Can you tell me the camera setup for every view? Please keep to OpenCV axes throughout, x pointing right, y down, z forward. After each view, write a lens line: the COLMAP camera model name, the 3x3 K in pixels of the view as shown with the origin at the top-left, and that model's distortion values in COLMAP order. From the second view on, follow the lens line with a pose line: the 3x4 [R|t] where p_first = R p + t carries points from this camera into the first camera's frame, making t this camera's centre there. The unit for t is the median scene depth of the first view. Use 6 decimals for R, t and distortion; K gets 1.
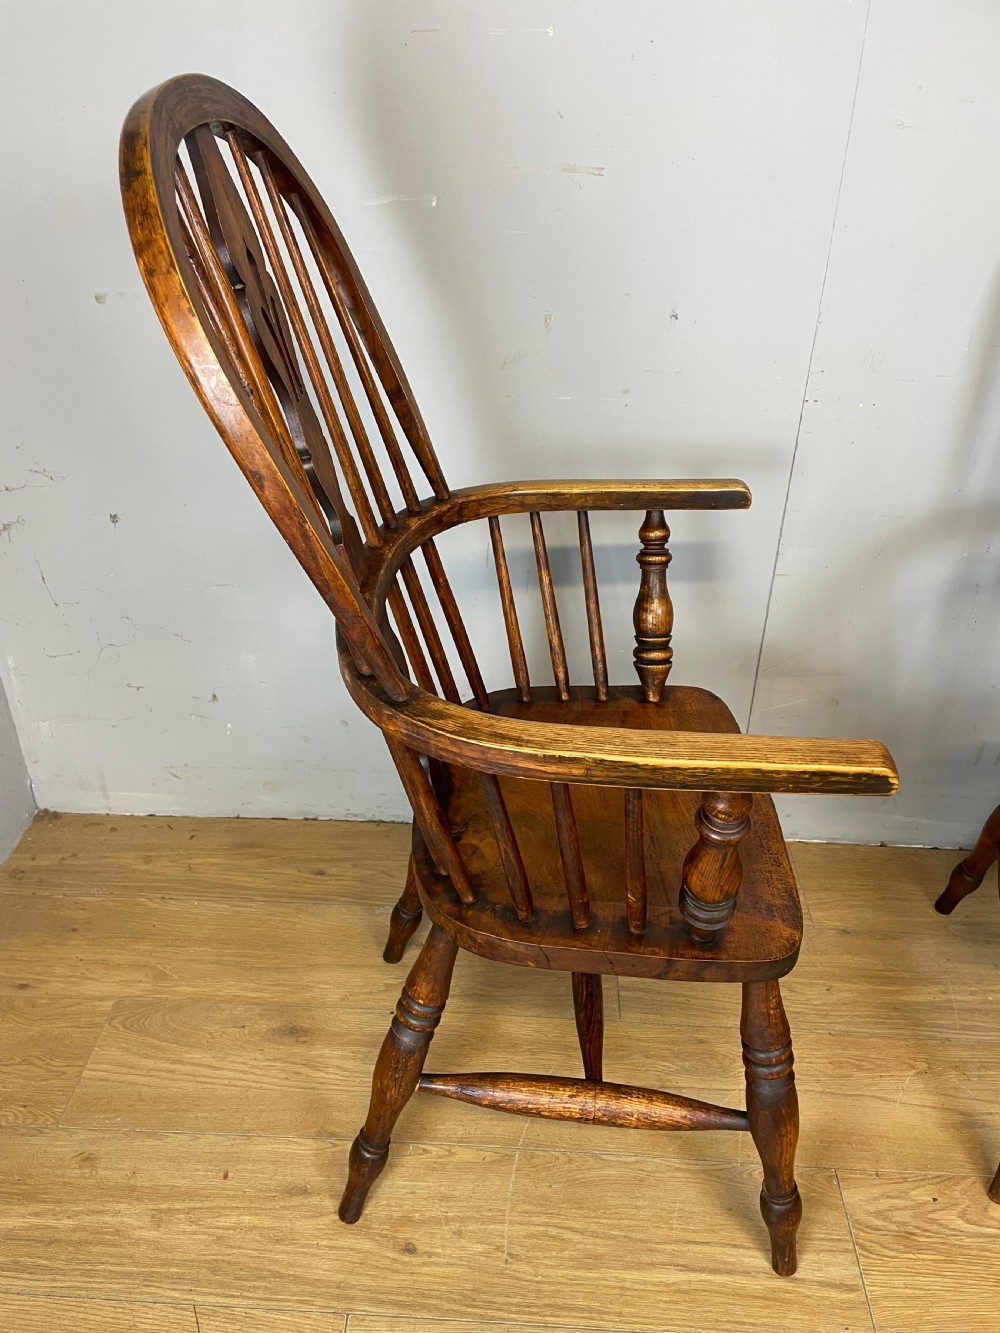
lens RADIAL K [[1014.0, 0, 487.2], [0, 1014.0, 670.9], [0, 0, 1]] dist [0.095343, -0.124717]
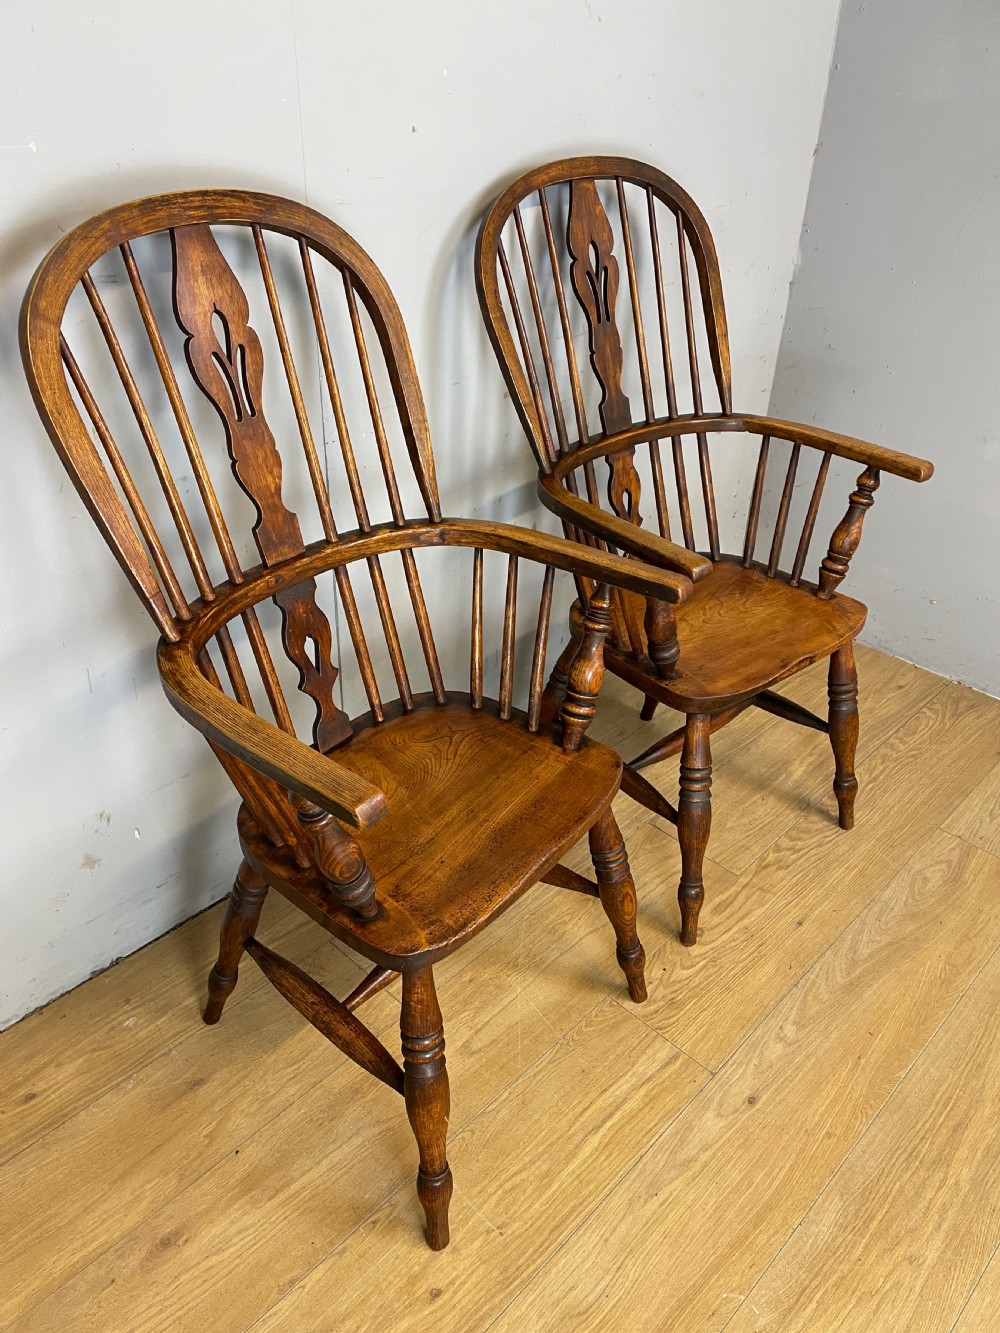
lens RADIAL K [[1014.0, 0, 495.8], [0, 1014.0, 669.8], [0, 0, 1]] dist [0.095343, -0.124717]
pose [[0.650289, -0.401453, 0.644949, -0.419801], [0.367672, 0.909230, 0.195239, -0.199542], [-0.664786, 0.110168, 0.738866, 0.076584]]
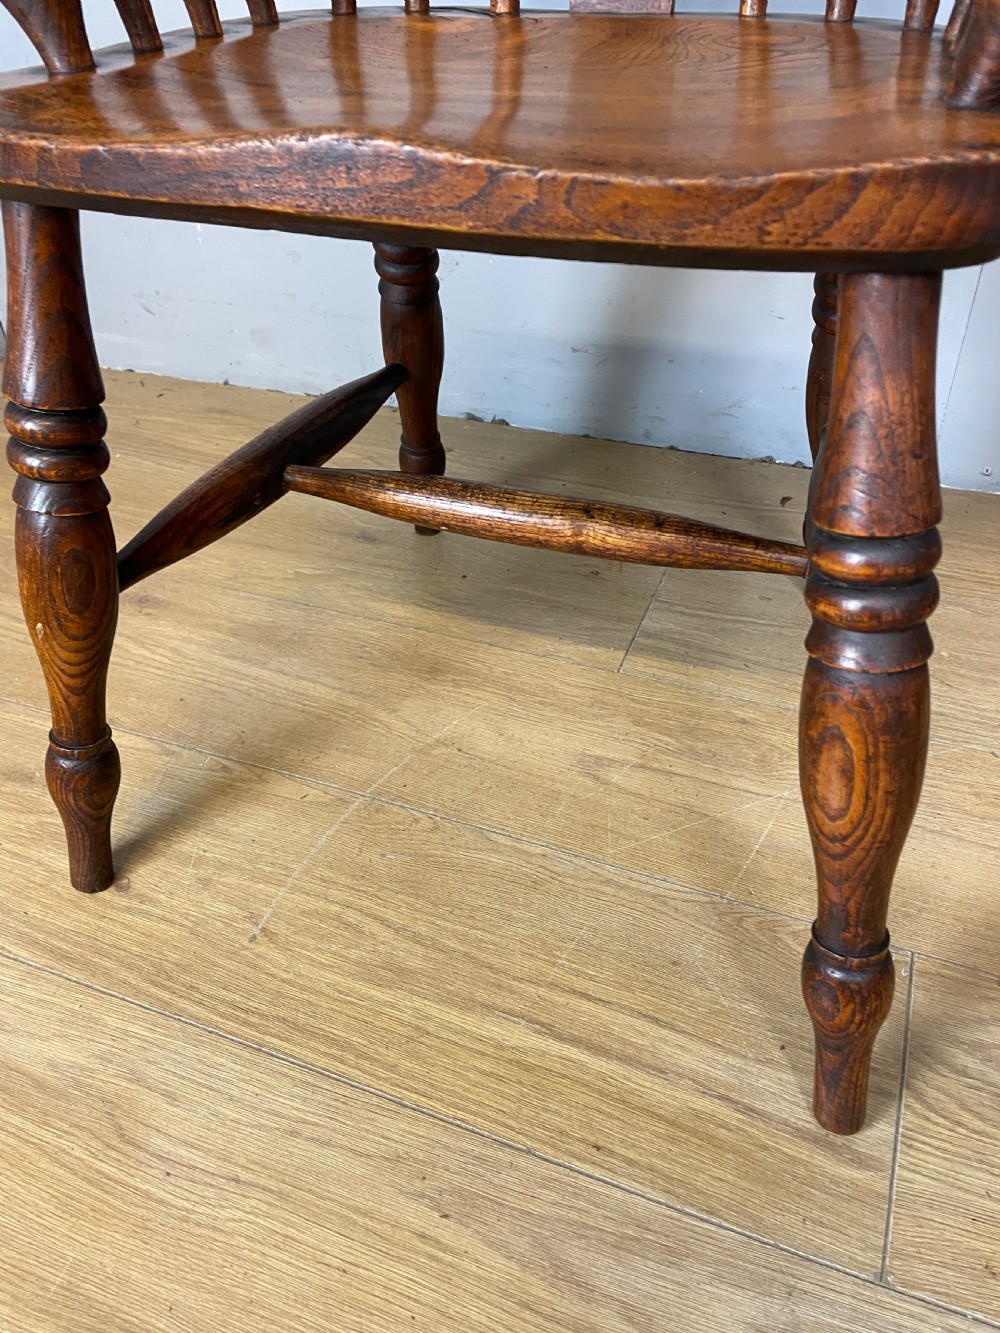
lens RADIAL K [[1014.0, 0, 488.3], [0, 1014.0, 665.7], [0, 0, 1]] dist [0.095343, -0.124717]
pose [[0.946415, 0.167403, -0.276178, 0.245485], [-0.125218, 0.978481, 0.163998, 0.275646], [0.297688, -0.120627, 0.947011, 0.454092]]
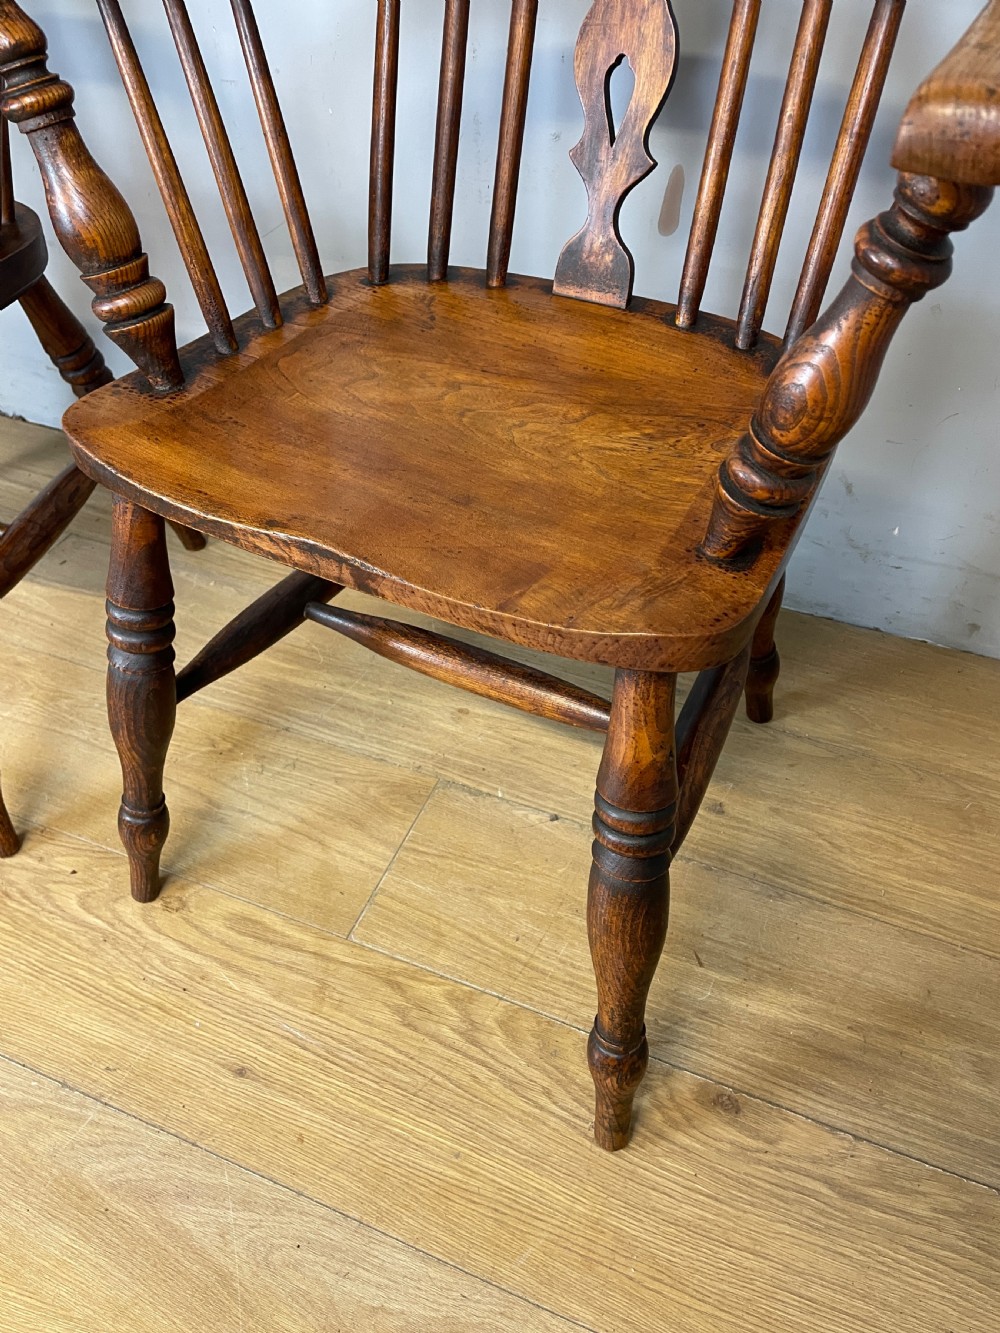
lens RADIAL K [[1014.0, 0, 493.8], [0, 1014.0, 679.1], [0, 0, 1]] dist [0.095343, -0.124717]
pose [[0.941966, 0.222794, -0.251124, 0.853858], [-0.158690, 0.954695, 0.251744, 0.107785], [0.295834, -0.197284, 0.934645, 0.354336]]
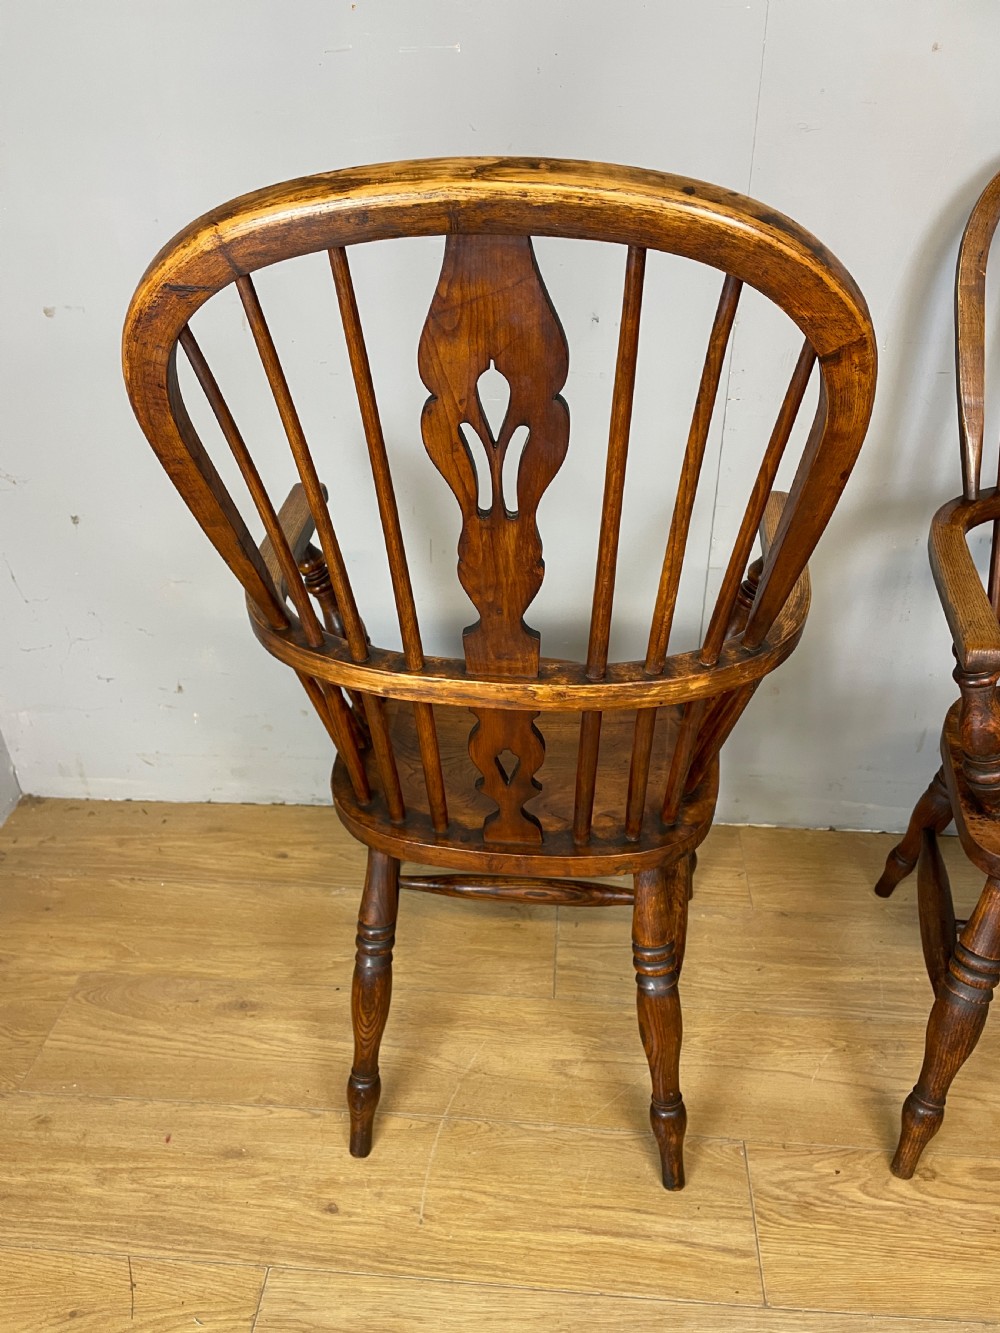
lens RADIAL K [[1014.0, 0, 487.0], [0, 1014.0, 674.8], [0, 0, 1]] dist [0.095343, -0.124717]
pose [[0.999010, -0.004669, -0.044244, 0.120917], [0.005819, 0.999648, 0.025903, -0.017527], [0.044108, -0.026134, 0.998685, -0.040897]]
